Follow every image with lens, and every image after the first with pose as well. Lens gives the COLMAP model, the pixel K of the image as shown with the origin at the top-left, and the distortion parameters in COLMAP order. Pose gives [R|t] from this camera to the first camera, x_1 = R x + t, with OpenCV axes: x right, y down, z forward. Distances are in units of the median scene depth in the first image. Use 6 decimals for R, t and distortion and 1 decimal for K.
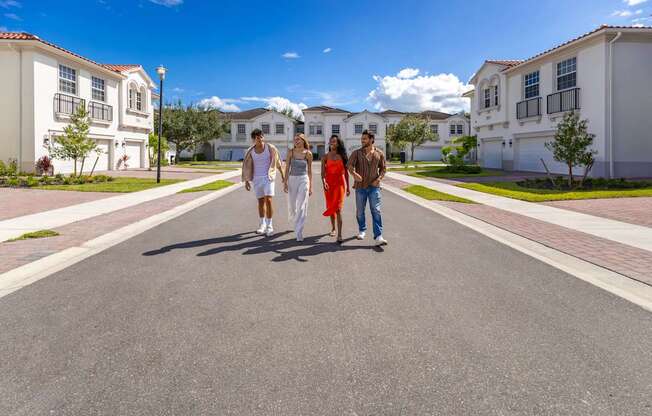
lens RADIAL K [[281.4, 0, 326.0], [0, 281.4, 208.0], [0, 0, 1]] dist [0.001250, 0.000031]
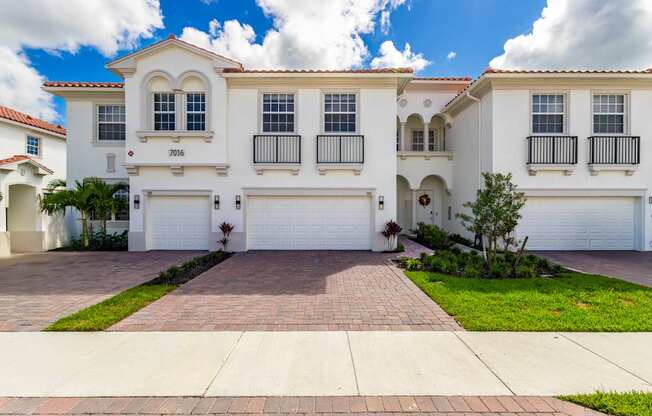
lens RADIAL K [[281.4, 0, 326.0], [0, 281.4, 208.0], [0, 0, 1]] dist [0.001250, 0.000031]
pose [[0.072281, 0.010487, 0.997329, 0.110195], [0.185662, 0.982326, -0.023785, -0.178276], [-0.979952, 0.186885, 0.069056, 0.809229]]
